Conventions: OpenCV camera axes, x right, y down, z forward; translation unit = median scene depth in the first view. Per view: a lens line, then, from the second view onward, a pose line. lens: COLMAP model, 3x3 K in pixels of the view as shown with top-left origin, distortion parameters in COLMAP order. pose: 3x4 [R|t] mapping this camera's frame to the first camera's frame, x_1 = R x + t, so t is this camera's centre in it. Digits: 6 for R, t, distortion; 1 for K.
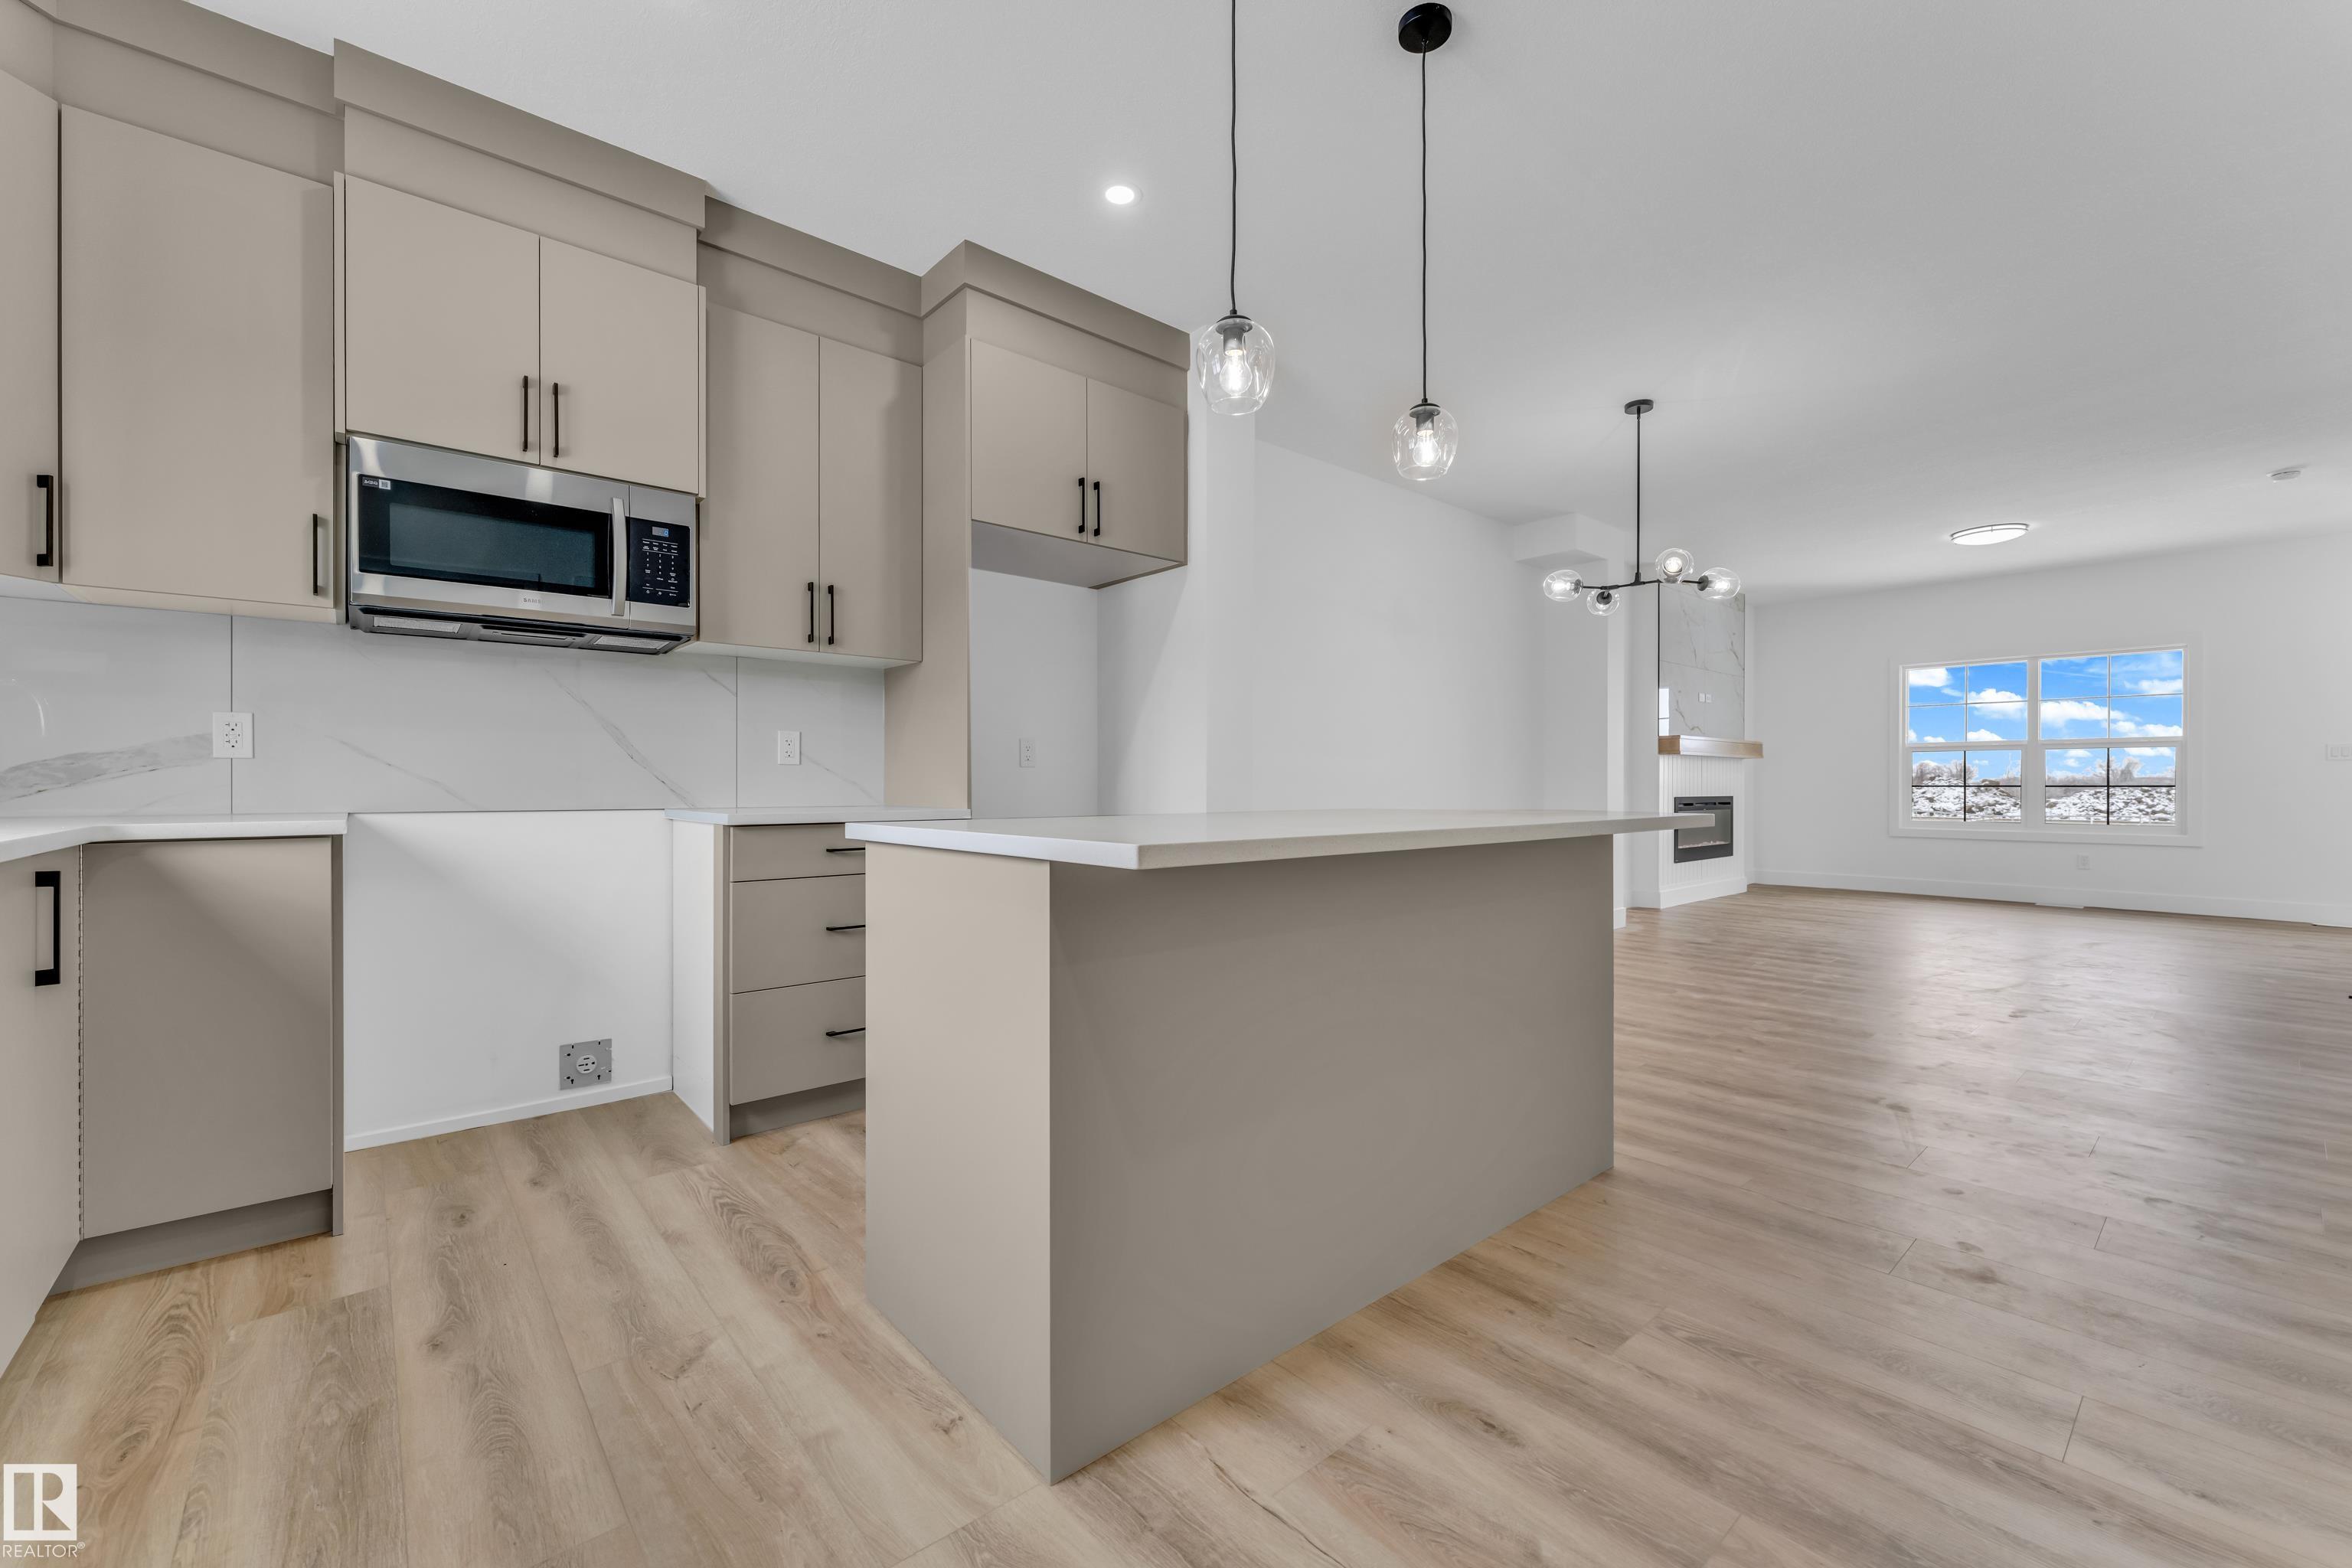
lens RADIAL K [[955.5, 0, 1225.6], [0, 955.5, 787.6], [0, 0, 1]] dist [0.000642, -0.000762]
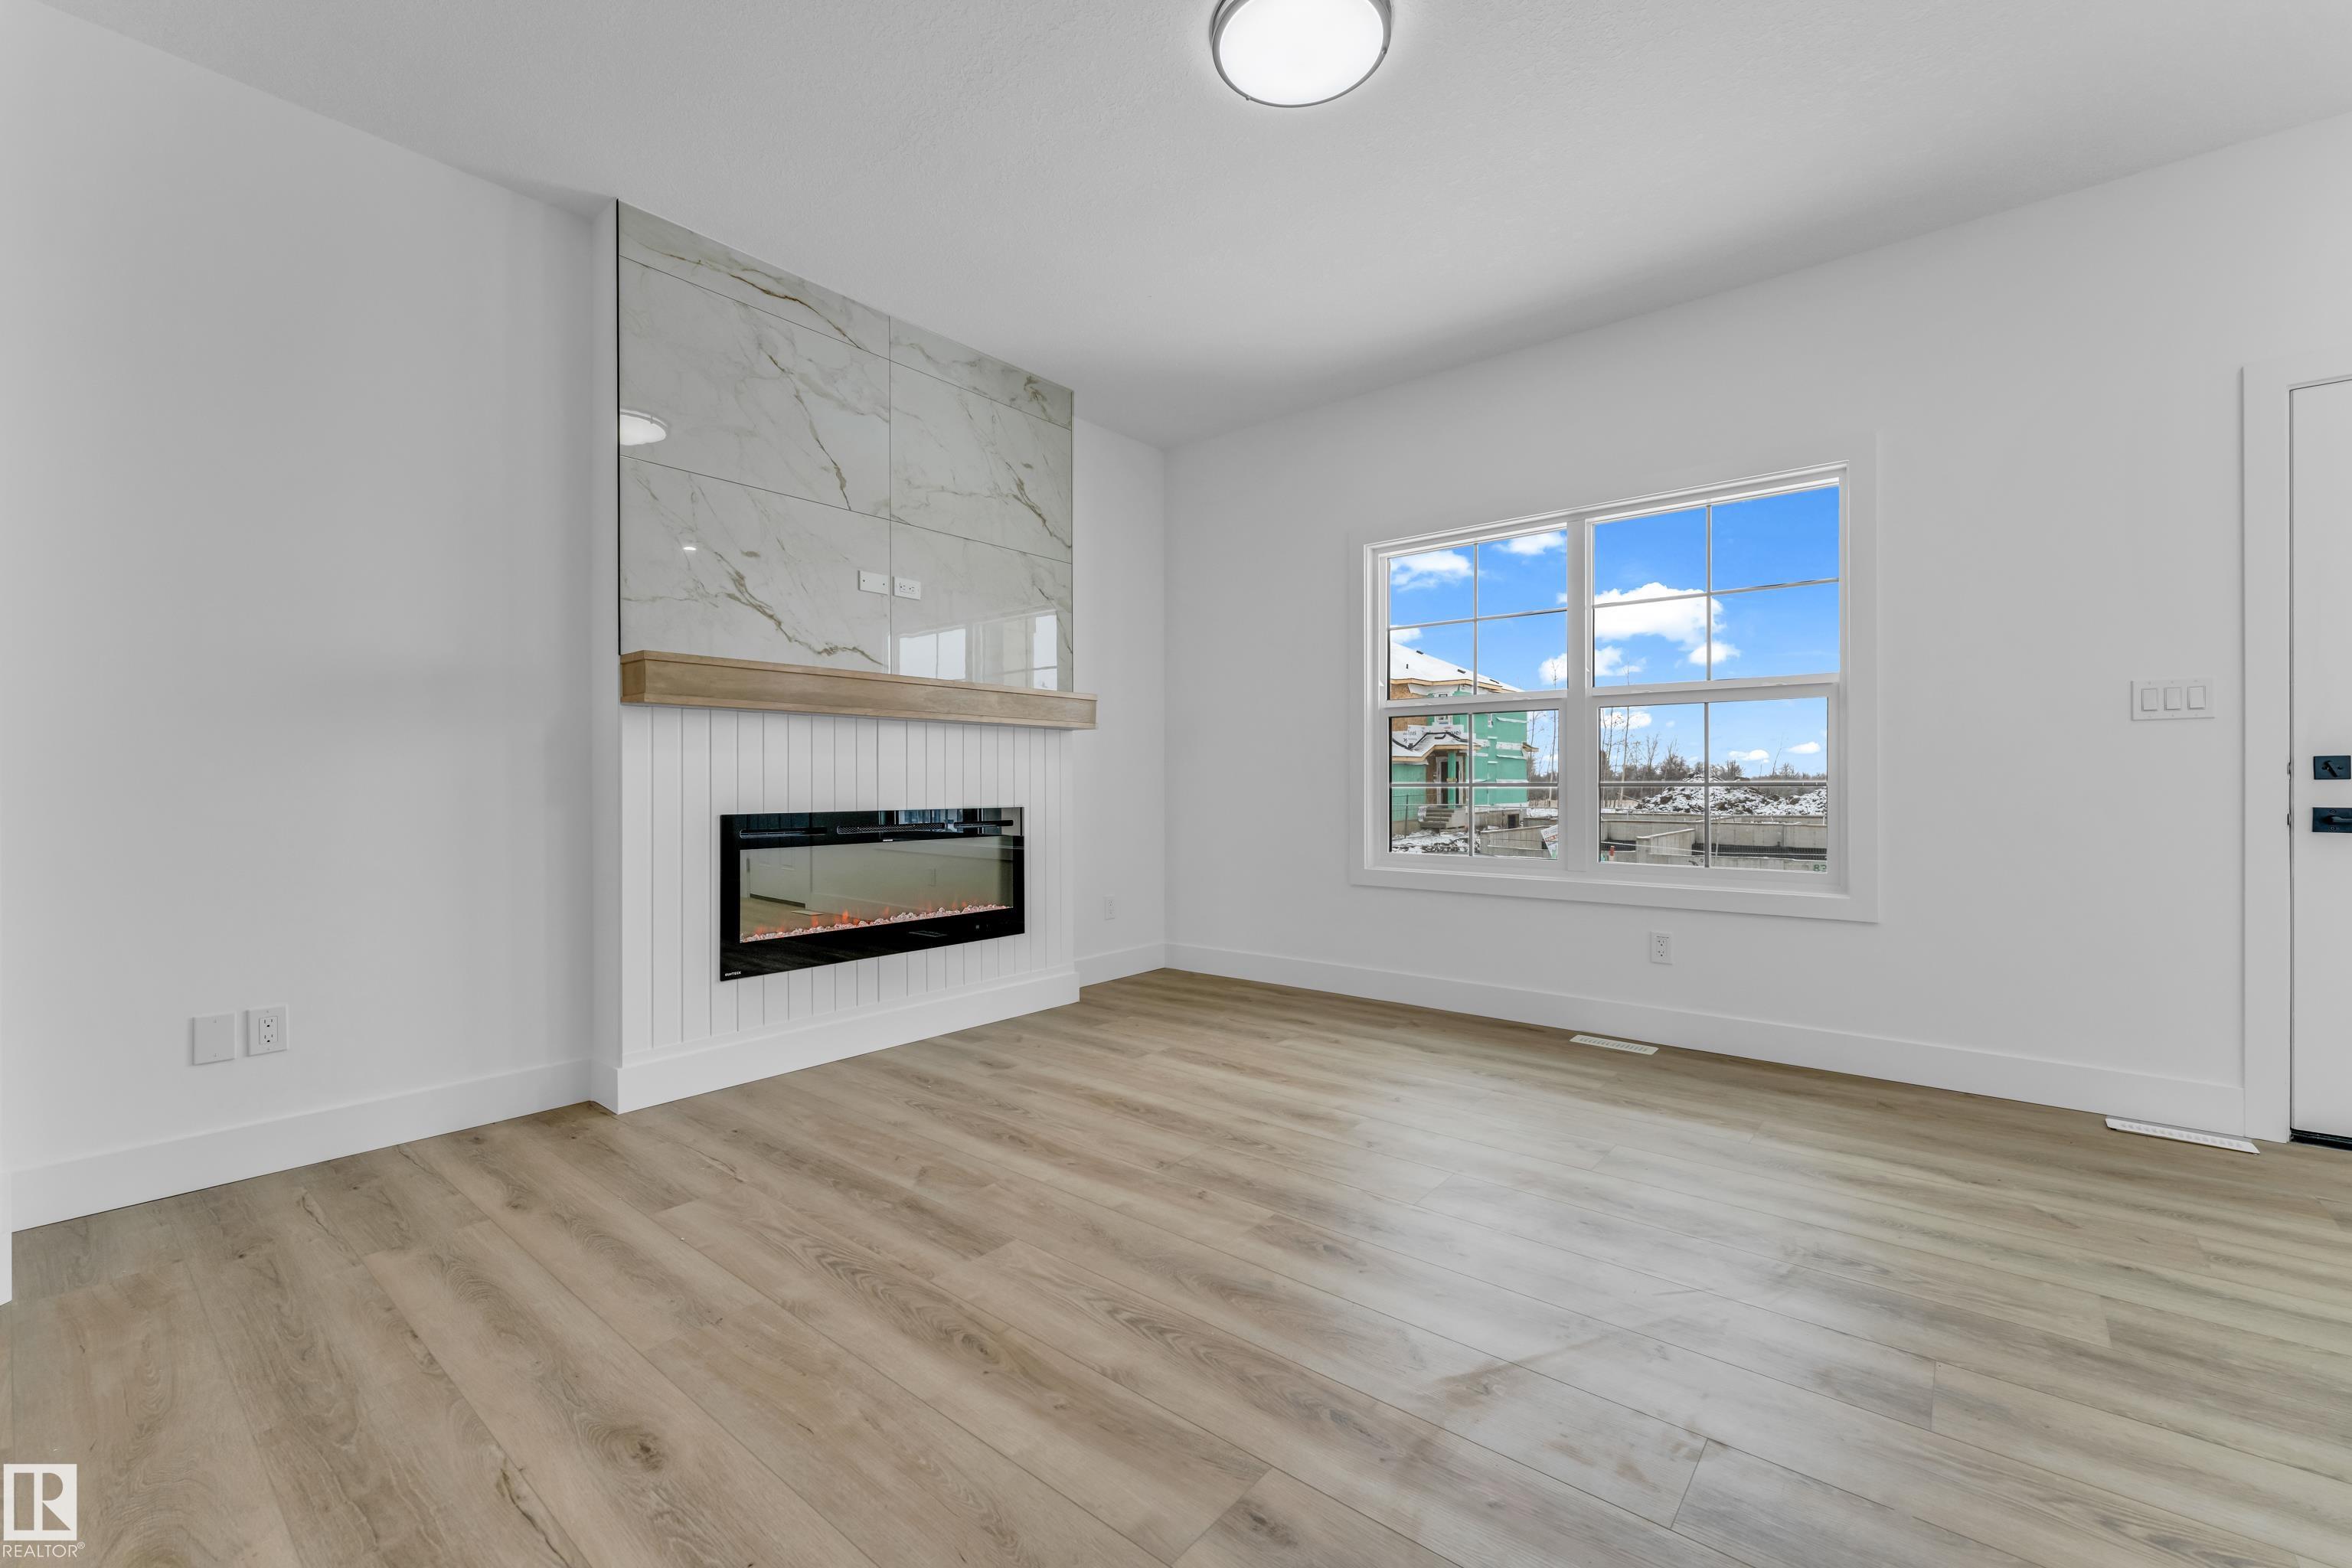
lens RADIAL K [[955.5, 0, 1205.0], [0, 955.5, 782.0], [0, 0, 1]] dist [0.000642, -0.000762]
pose [[0.987061, -0.002260, 0.160328, 2.447052], [0.003206, 0.999979, -0.005642, -0.007560], [-0.160312, 0.006083, 0.987048, 2.259533]]
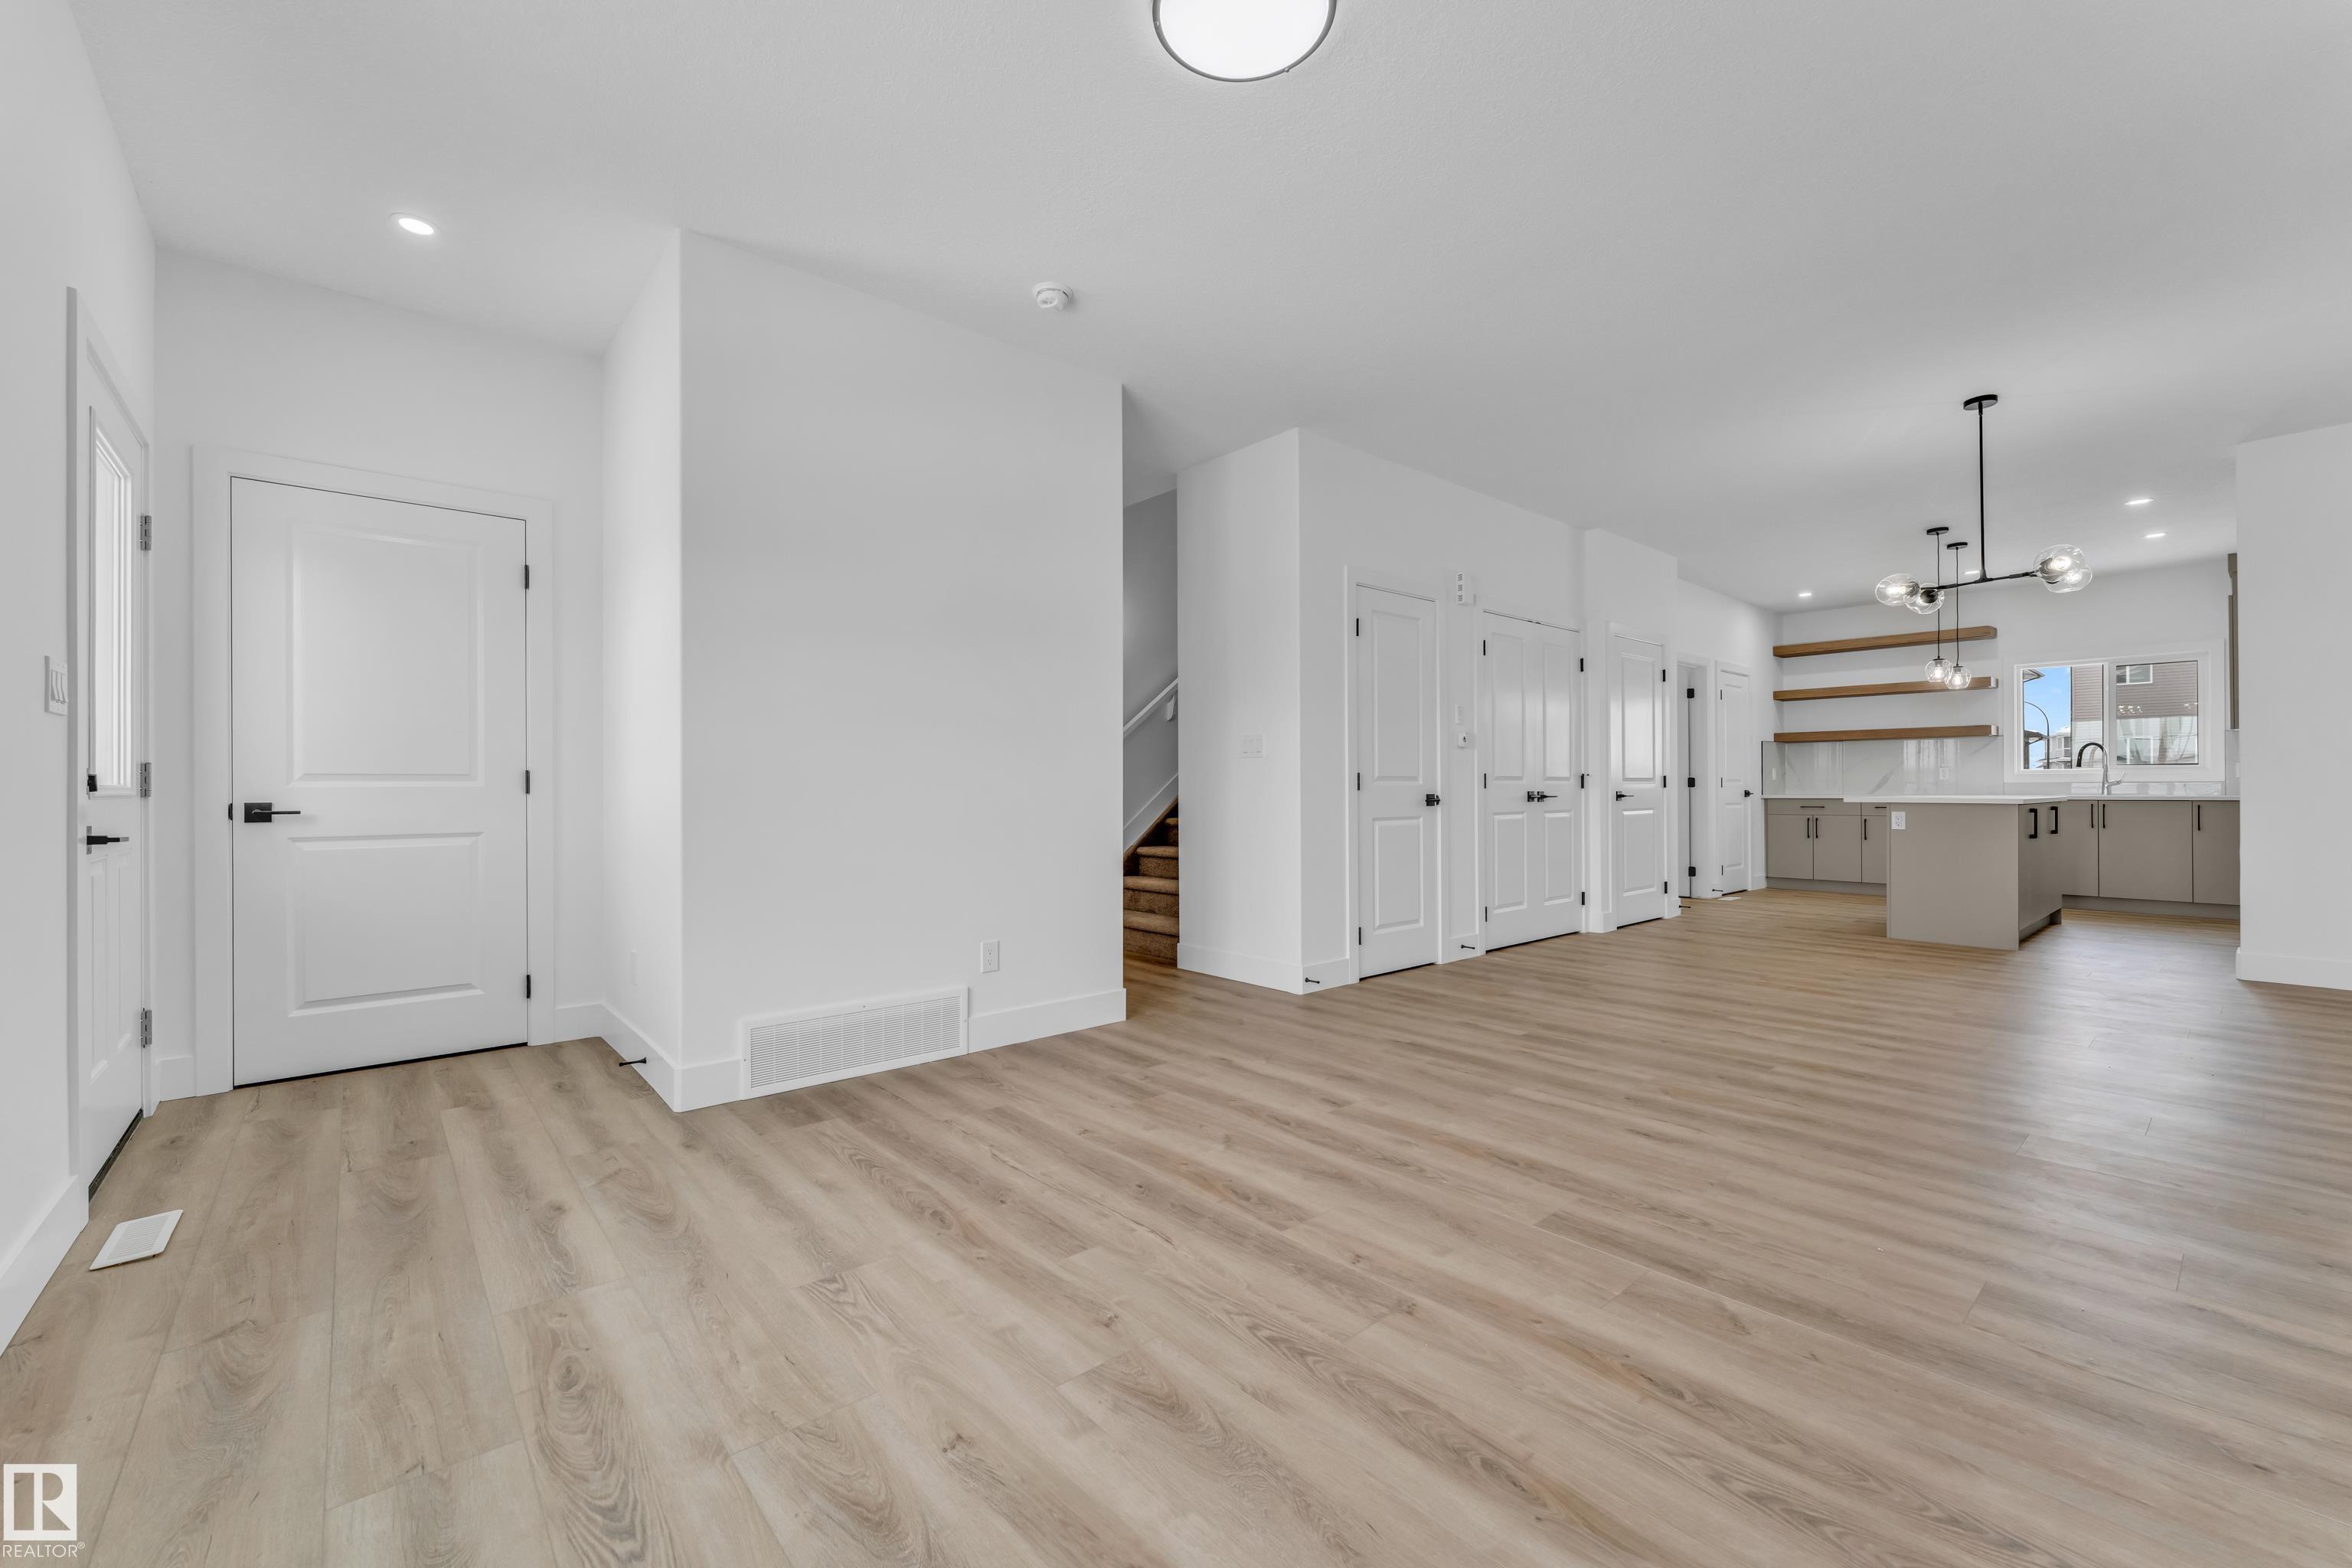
lens RADIAL K [[955.5, 0, 1207.2], [0, 955.5, 780.0], [0, 0, 1]] dist [0.000642, -0.000762]
pose [[-0.999970, 0.005671, 0.005242, 2.787779], [0.005647, 0.999973, -0.004729, -0.028181], [-0.005268, -0.004699, -0.999975, 4.493371]]
